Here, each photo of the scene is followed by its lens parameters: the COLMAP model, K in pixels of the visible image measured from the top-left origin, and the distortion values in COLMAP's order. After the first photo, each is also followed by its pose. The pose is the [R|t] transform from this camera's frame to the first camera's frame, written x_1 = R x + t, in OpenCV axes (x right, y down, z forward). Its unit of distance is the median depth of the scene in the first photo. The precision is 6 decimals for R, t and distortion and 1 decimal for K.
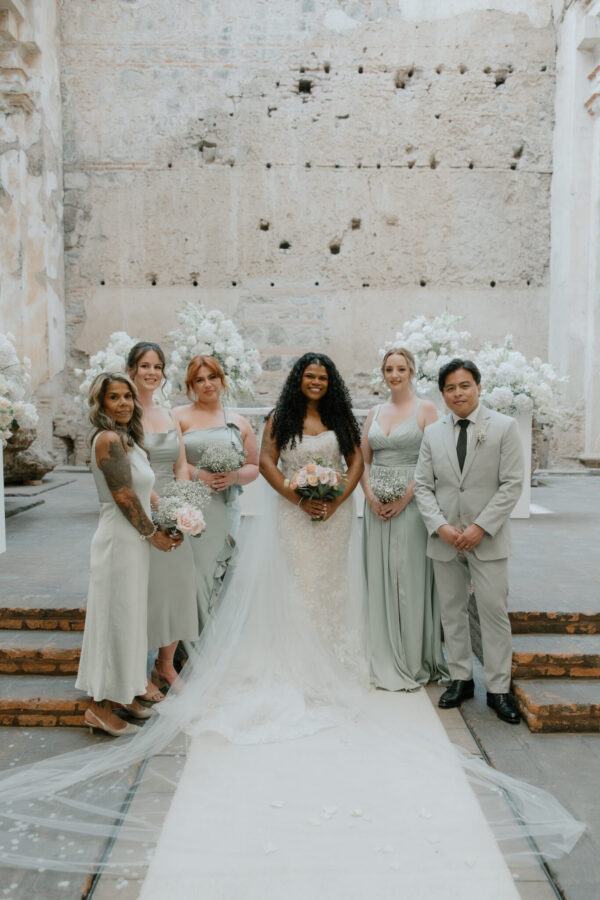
lens RADIAL K [[830.2, 0, 304.9], [0, 830.2, 475.5], [0, 0, 1]] dist [-0.000793, 0.001677]
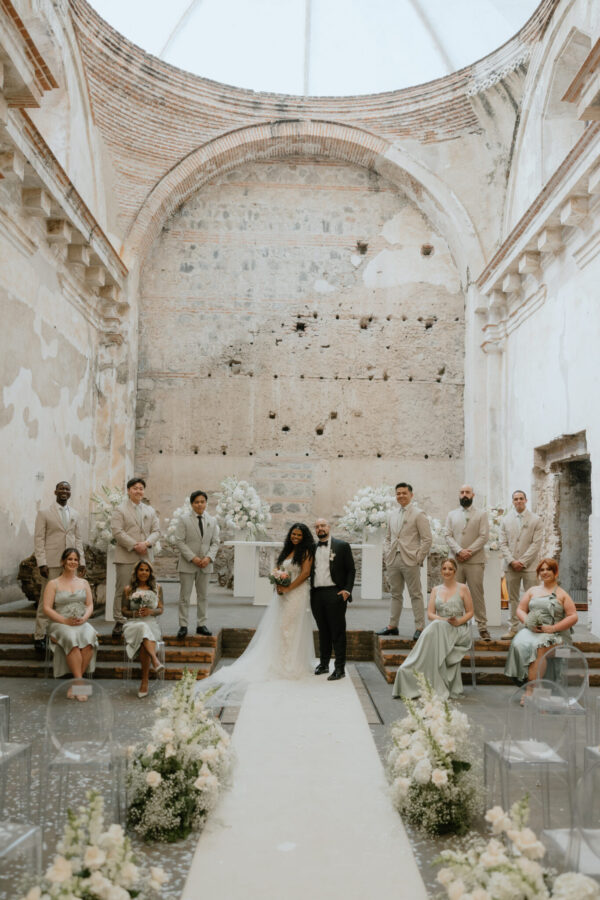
lens RADIAL K [[948.0, 0, 314.1], [0, 948.0, 448.0], [0, 0, 1]] dist [0.002982, 0.000000]
pose [[0.999831, 0.012901, 0.013128, 0.004688], [-0.010603, 0.986716, -0.162109, 0.030507], [-0.015045, 0.161943, 0.986685, -0.683223]]
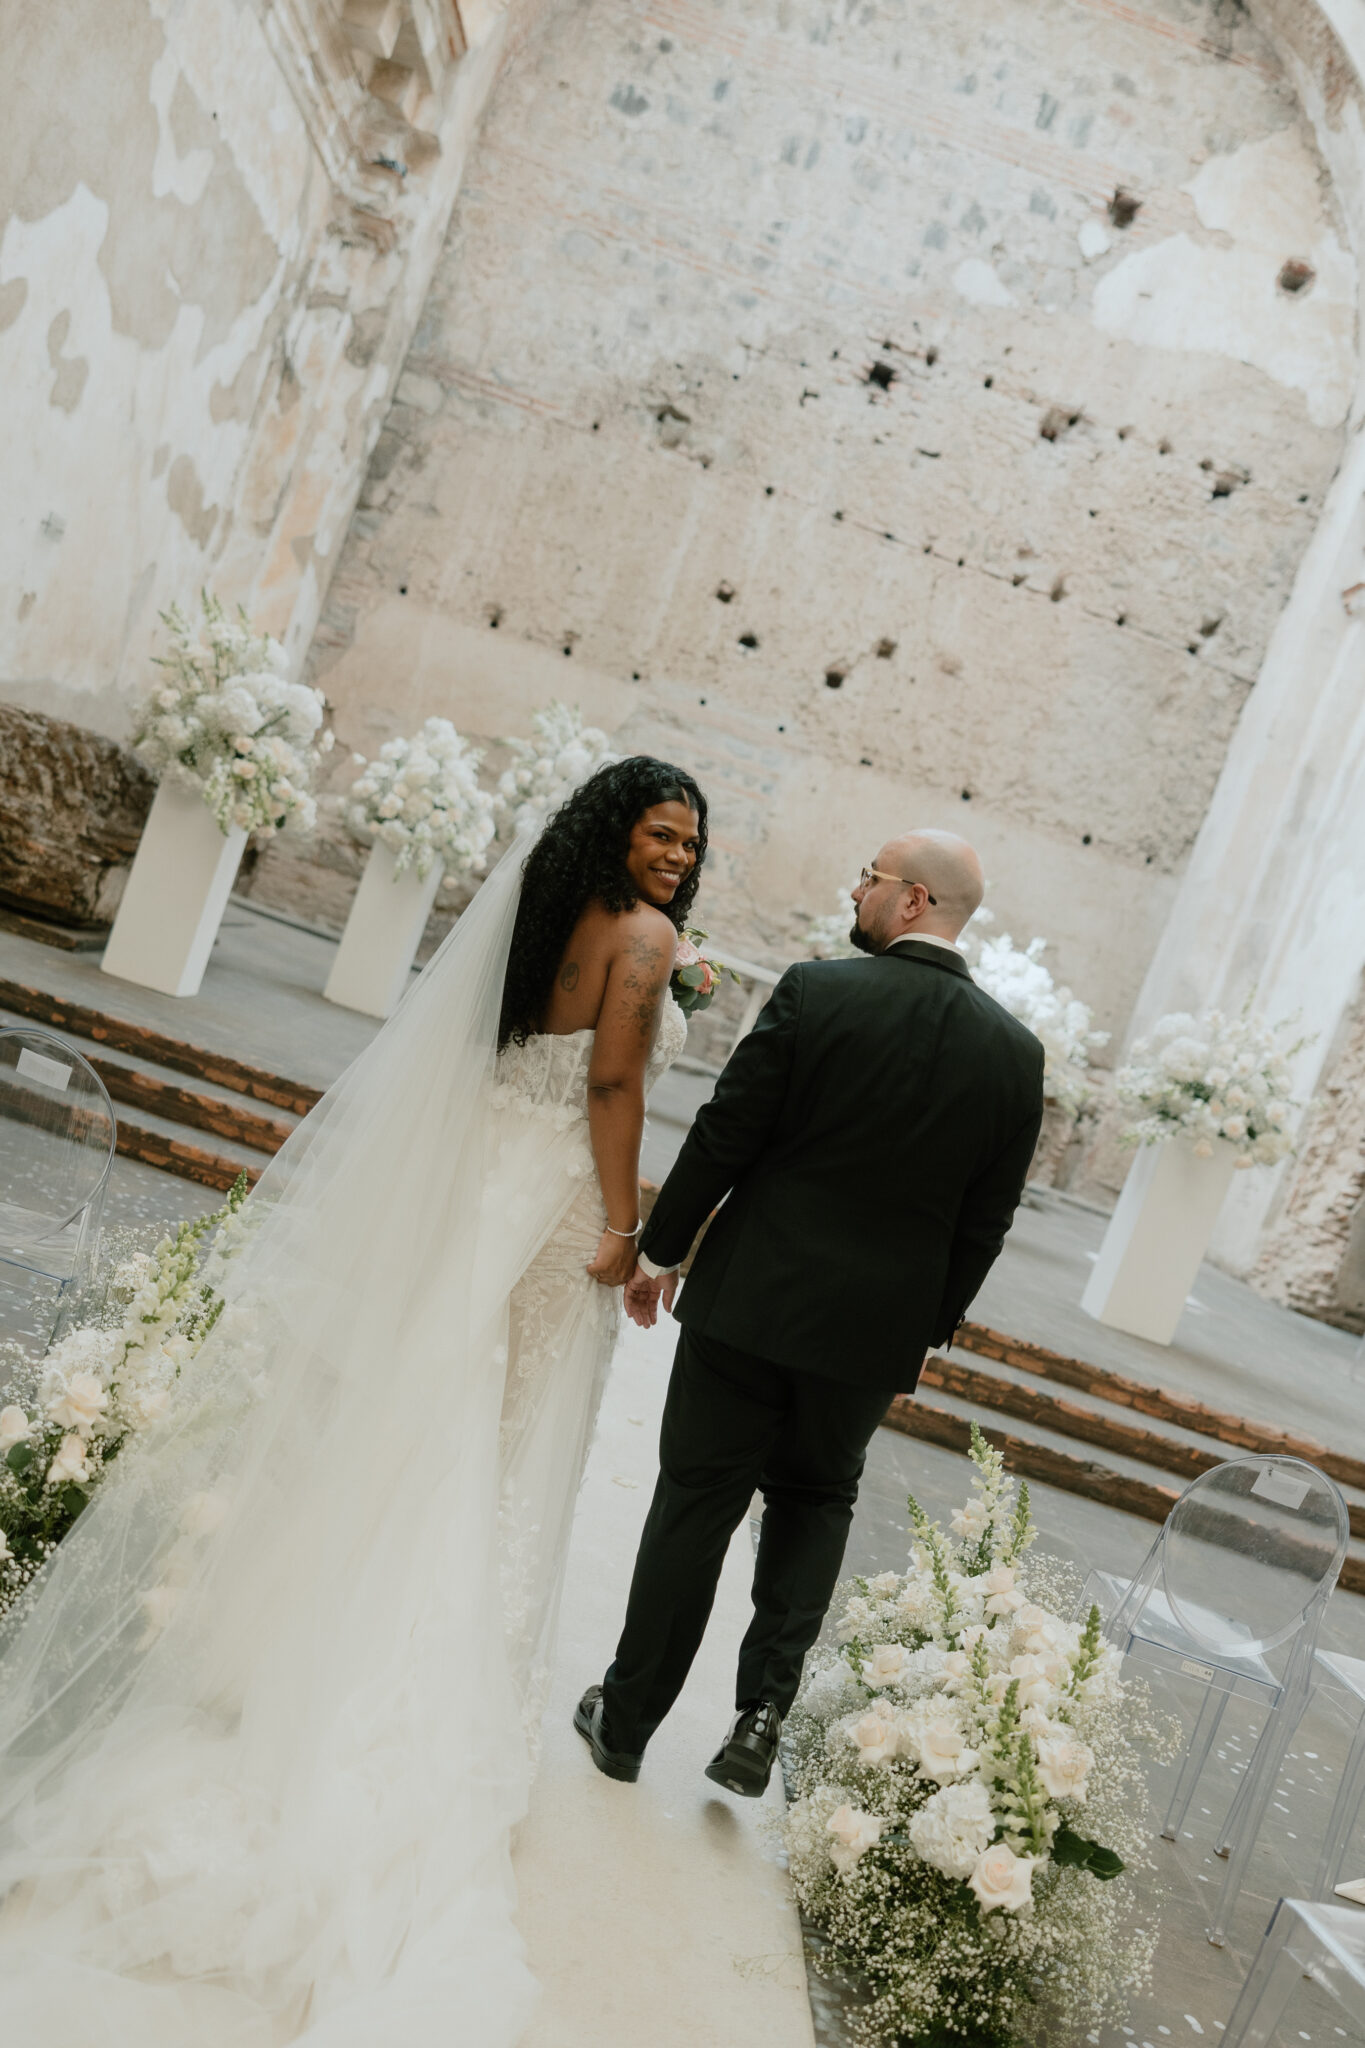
lens RADIAL K [[2157.1, 0, 683.8], [0, 2157.1, 1172.8], [0, 0, 1]] dist [0.002982, 0.000000]
pose [[0.943105, 0.329715, 0.042916, -0.010870], [-0.330696, 0.943565, 0.018025, 0.037045], [-0.034551, -0.031192, 0.998916, -0.416933]]
